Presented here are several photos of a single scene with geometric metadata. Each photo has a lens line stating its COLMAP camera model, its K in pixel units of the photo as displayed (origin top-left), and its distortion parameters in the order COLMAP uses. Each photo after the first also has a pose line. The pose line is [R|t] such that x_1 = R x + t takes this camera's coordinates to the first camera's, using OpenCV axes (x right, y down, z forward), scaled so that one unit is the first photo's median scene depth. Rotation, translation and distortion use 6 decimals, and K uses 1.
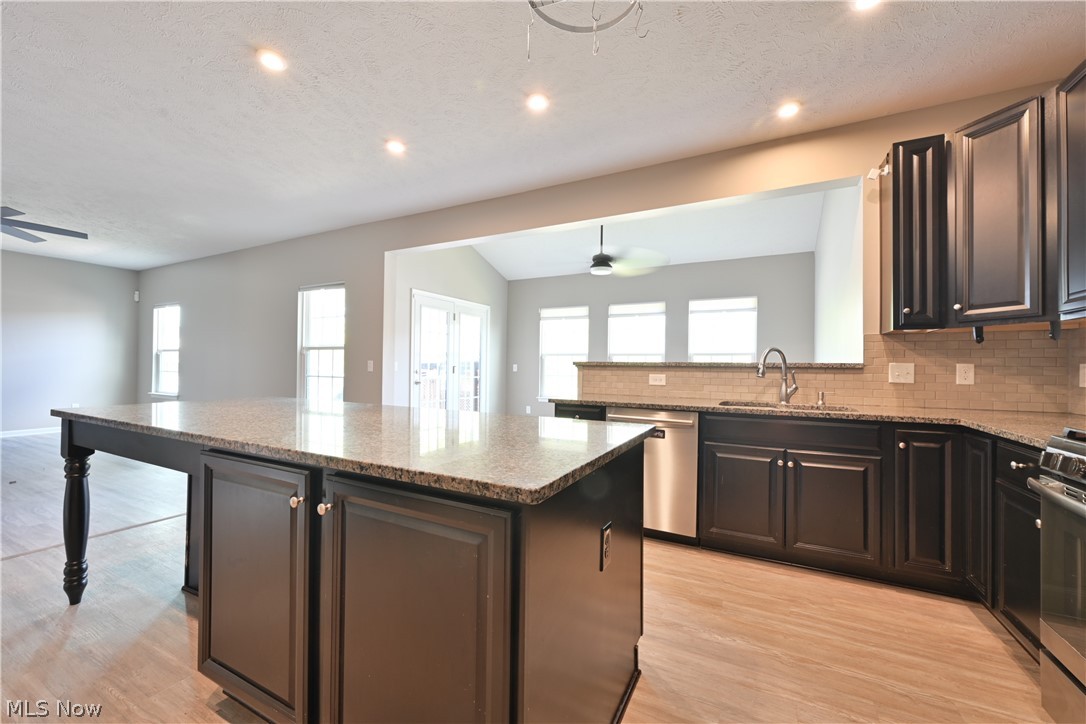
lens RADIAL K [[423.3, 0, 543.0], [0, 423.3, 362.0], [0, 0, 1]] dist [-0.001833, -0.000142]
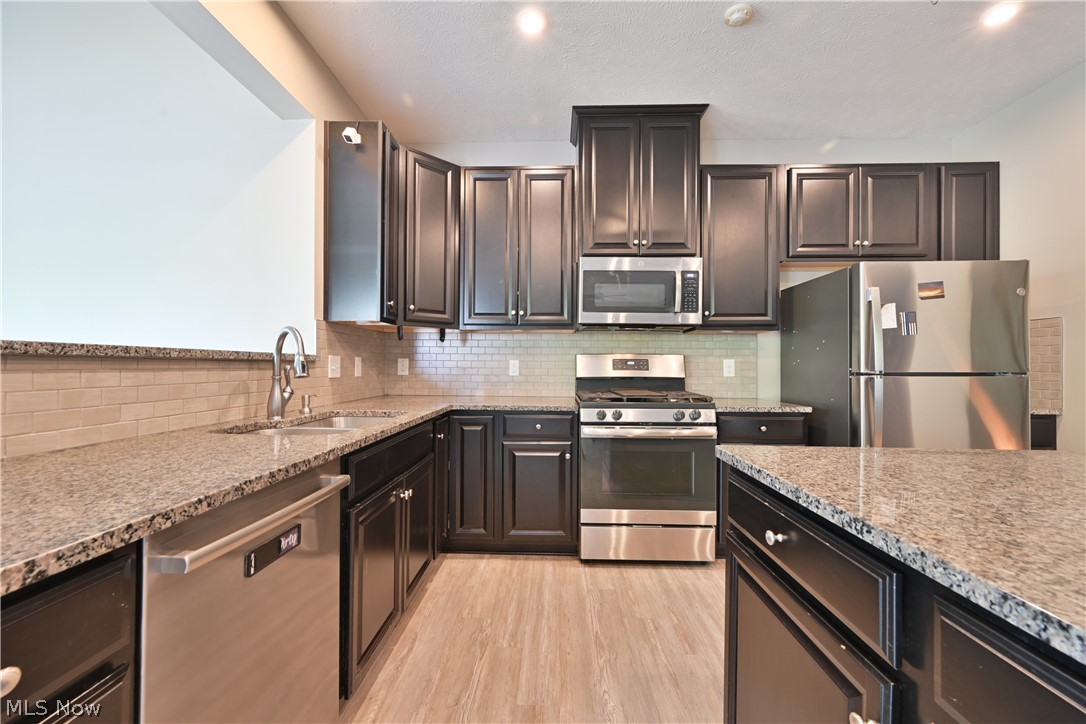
lens RADIAL K [[423.3, 0, 543.0], [0, 423.3, 362.0], [0, 0, 1]] dist [-0.001833, -0.000142]
pose [[-0.423480, -0.000314, 0.905905, -0.183234], [-0.014367, 0.999877, -0.006370, 0.016340], [-0.905792, -0.015713, -0.423432, 1.106642]]
